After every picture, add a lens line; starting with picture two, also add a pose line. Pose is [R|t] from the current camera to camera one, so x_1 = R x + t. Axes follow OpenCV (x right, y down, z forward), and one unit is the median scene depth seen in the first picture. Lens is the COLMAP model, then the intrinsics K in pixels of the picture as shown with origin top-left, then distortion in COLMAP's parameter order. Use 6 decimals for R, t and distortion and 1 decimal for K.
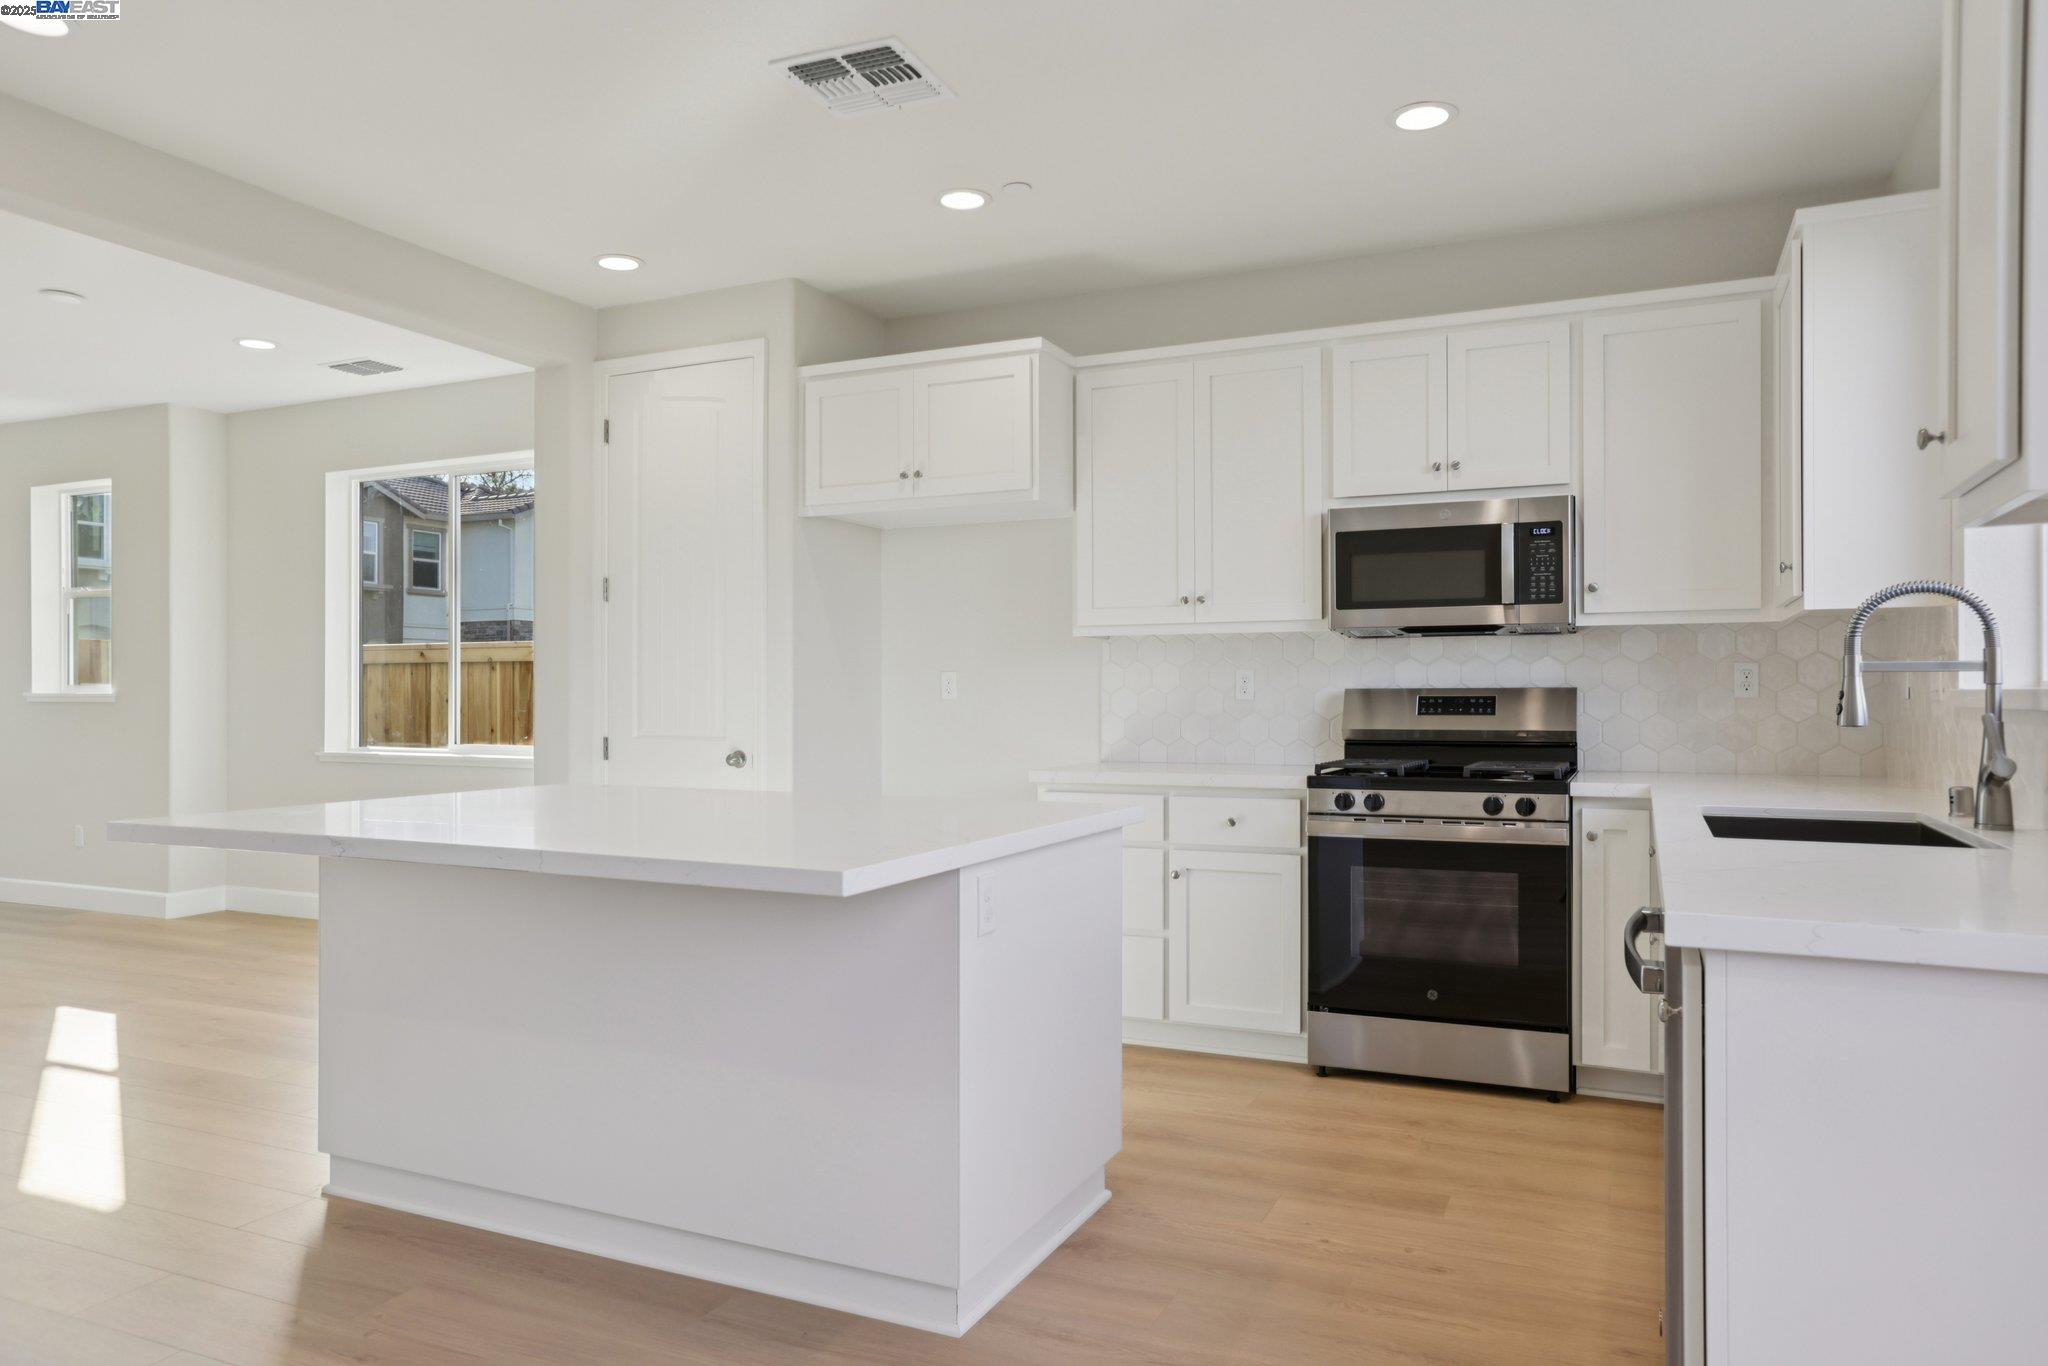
lens RADIAL K [[1366.0, 0, 1024.0], [0, 1366.0, 683.0], [0, 0, 1]] dist [-0.033643, 0.055758]
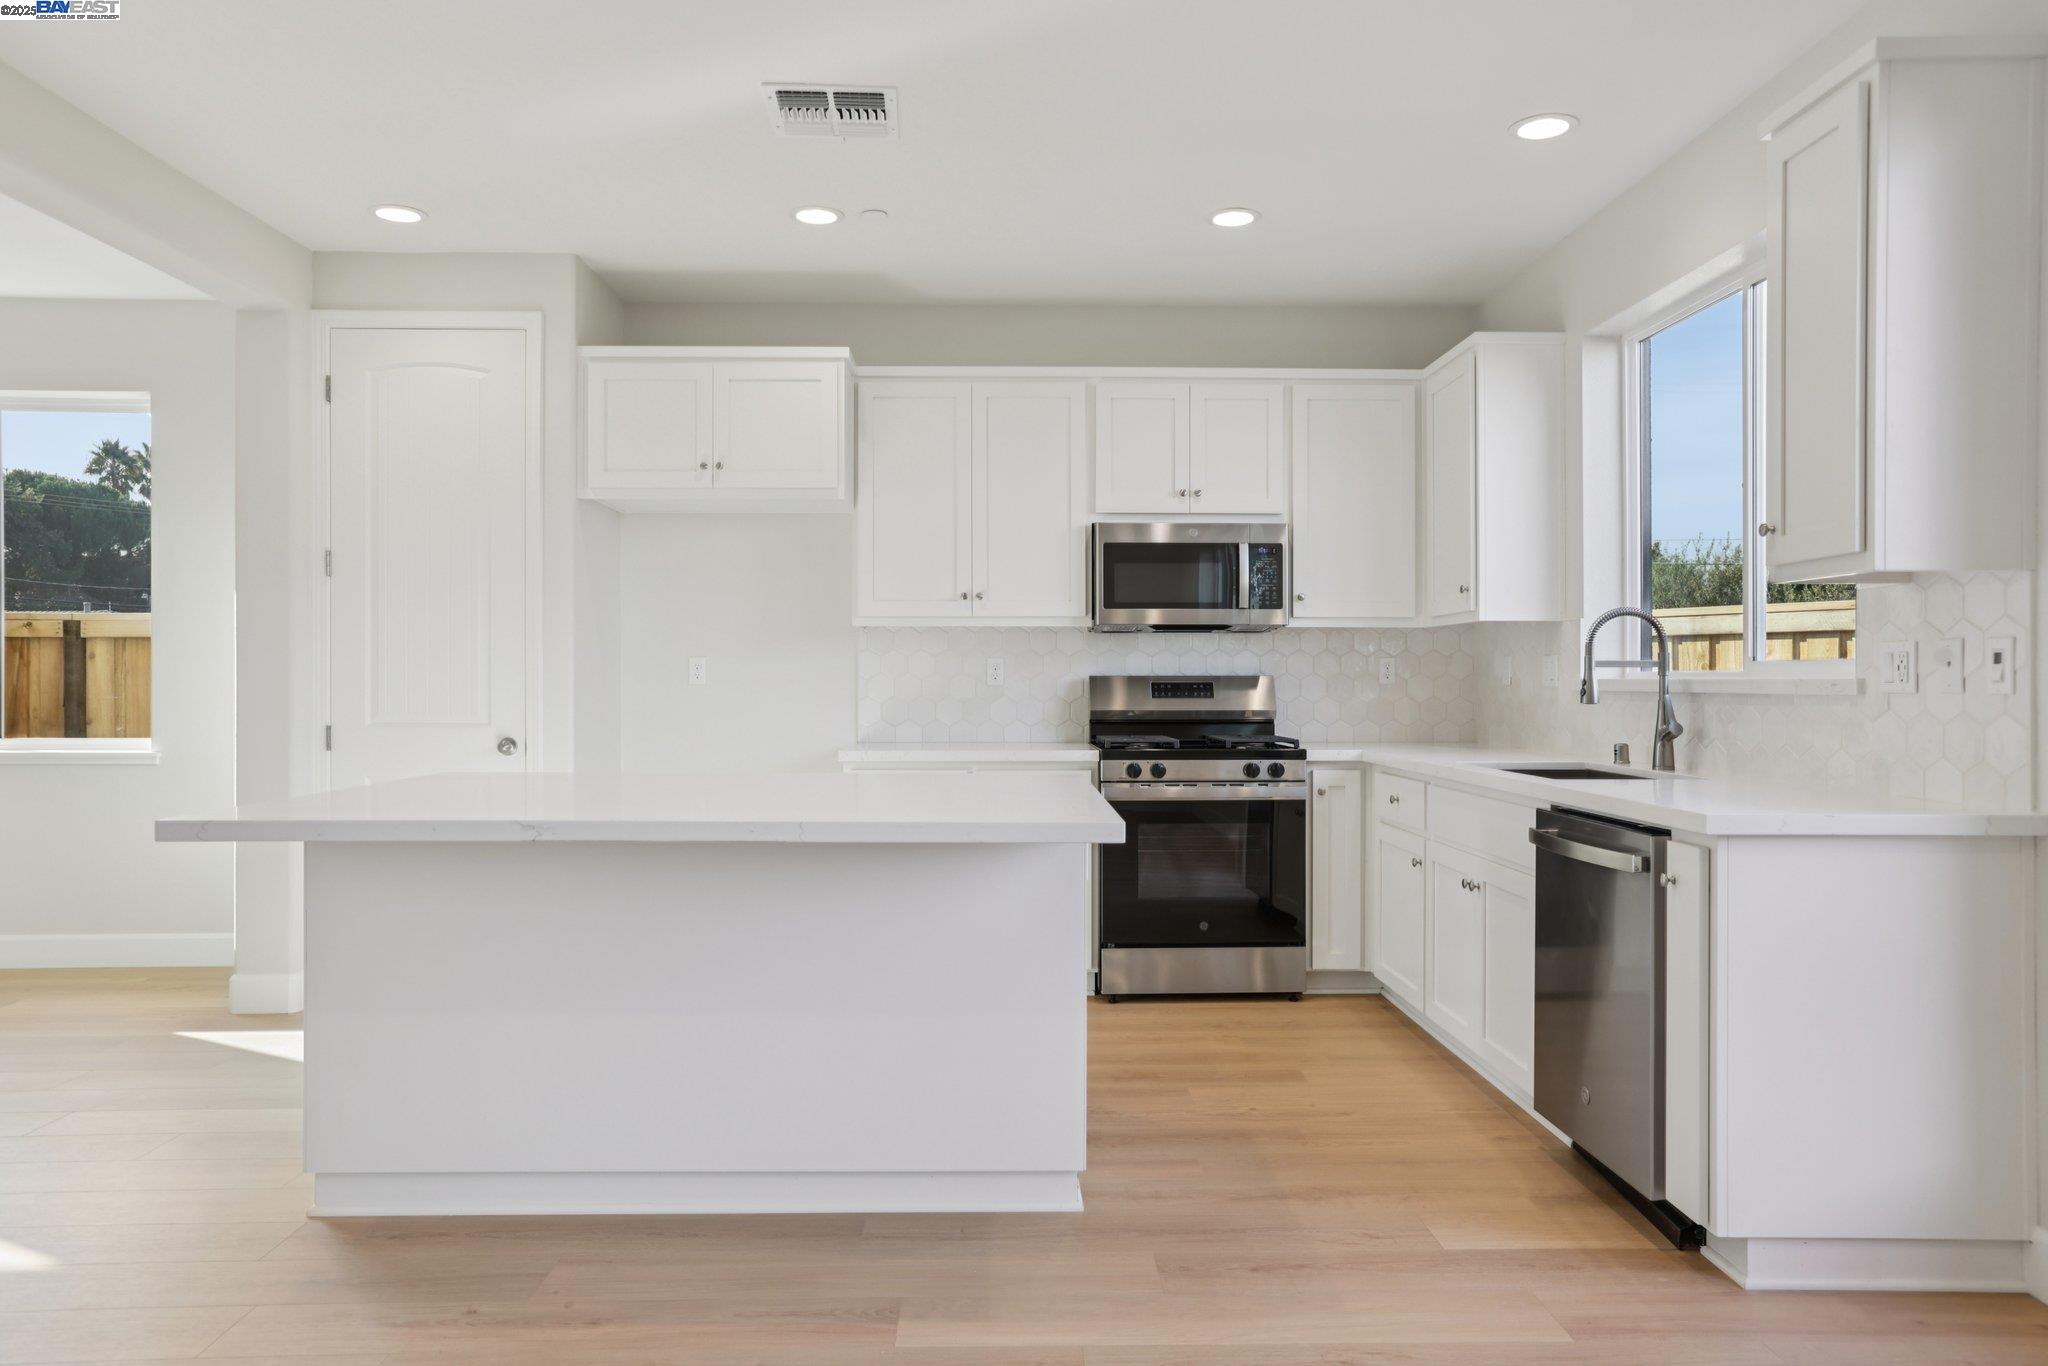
lens RADIAL K [[1396.6, 0, 1024.0], [0, 1396.6, 683.0], [0, 0, 1]] dist [-0.023046, 0.003267]
pose [[0.893340, 0.001043, 0.449379, -0.379640], [-0.006060, 0.999934, 0.009727, -0.001072], [-0.449340, -0.011413, 0.893288, -0.046921]]
